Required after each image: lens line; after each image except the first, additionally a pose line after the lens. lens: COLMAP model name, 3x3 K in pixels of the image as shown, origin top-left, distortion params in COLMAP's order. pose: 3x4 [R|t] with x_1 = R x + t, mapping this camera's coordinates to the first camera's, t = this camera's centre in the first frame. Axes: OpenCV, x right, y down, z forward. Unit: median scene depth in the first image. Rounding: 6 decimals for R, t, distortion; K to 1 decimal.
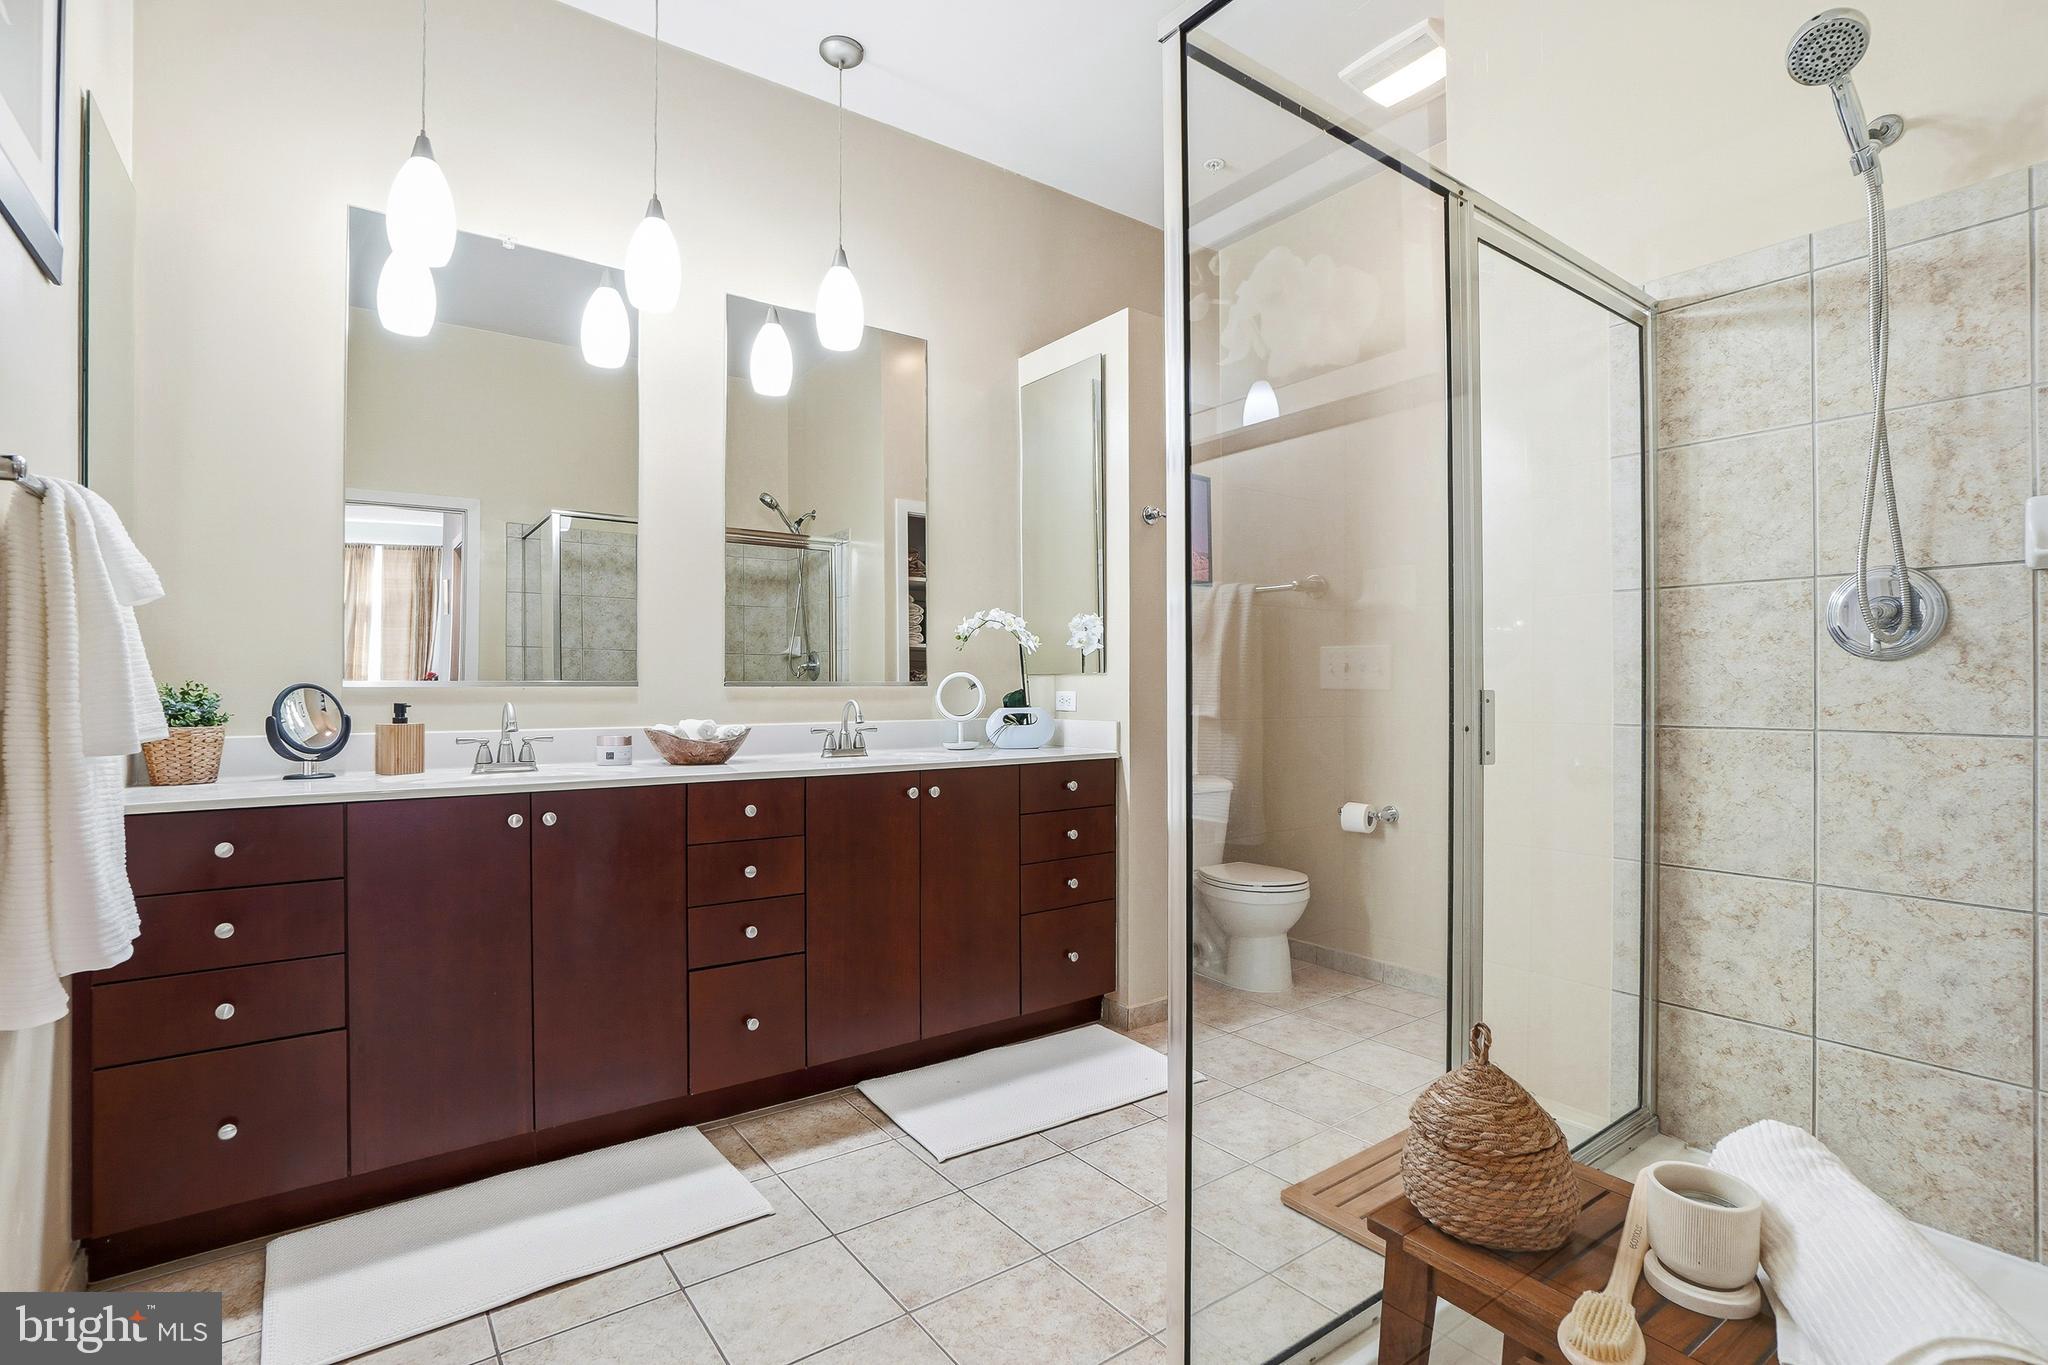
lens RADIAL K [[985.7, 0, 1020.7], [0, 985.7, 653.4], [0, 0, 1]] dist [-0.056722, 0.026320]
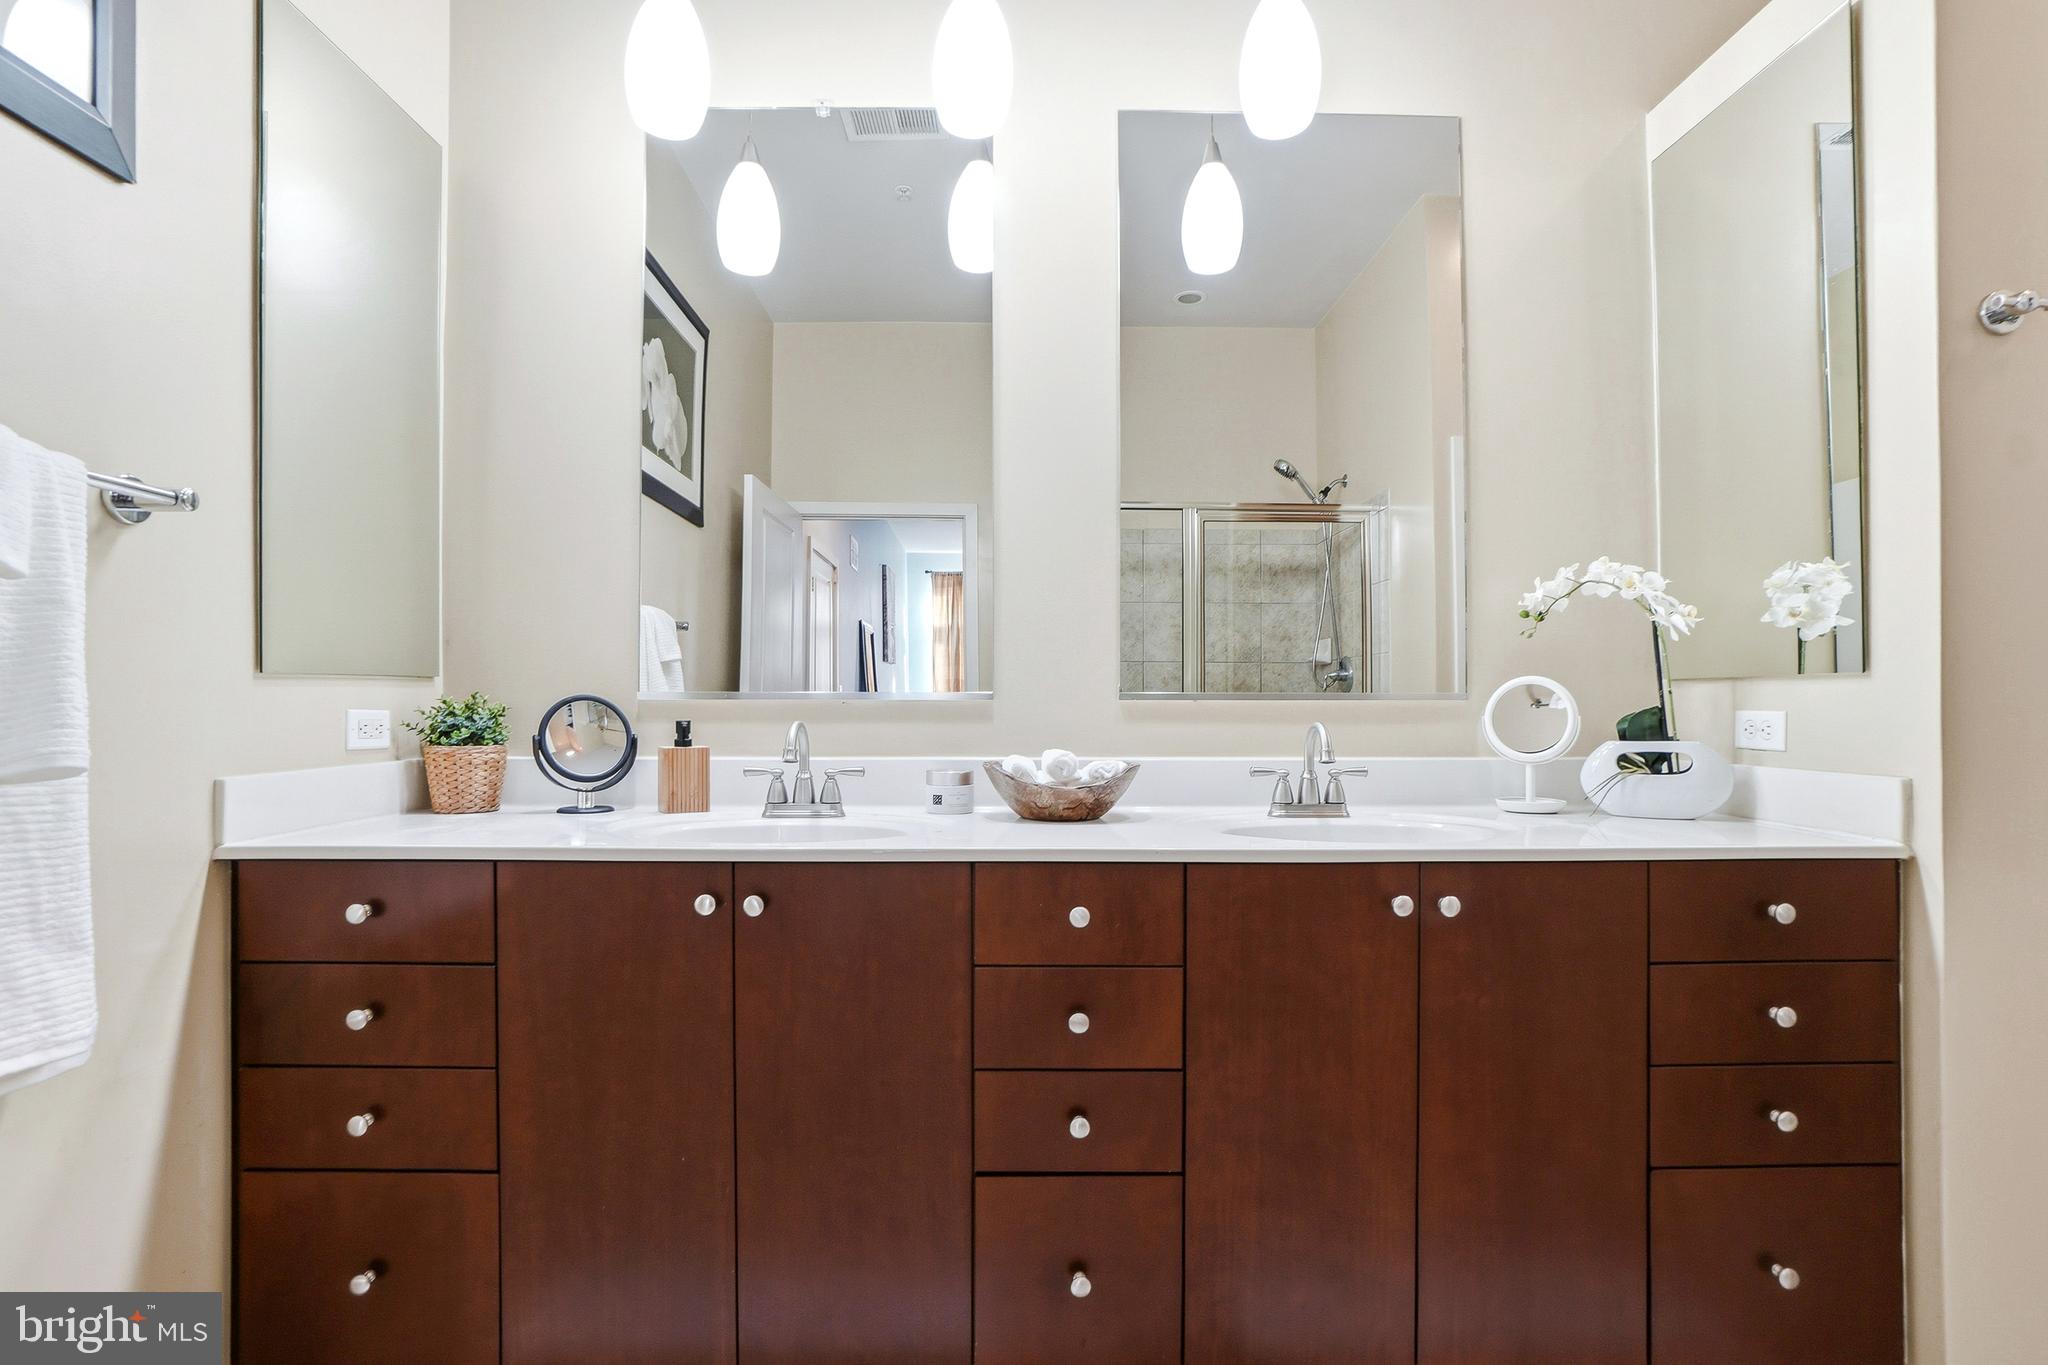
lens RADIAL K [[946.4, 0, 1012.9], [0, 946.4, 694.8], [0, 0, 1]] dist [-0.050779, 0.020807]
pose [[0.815008, -0.001515, -0.579448, 0.007885], [0.015901, 0.999678, 0.019752, 0.014994], [0.579232, -0.025312, 0.814770, 0.402798]]
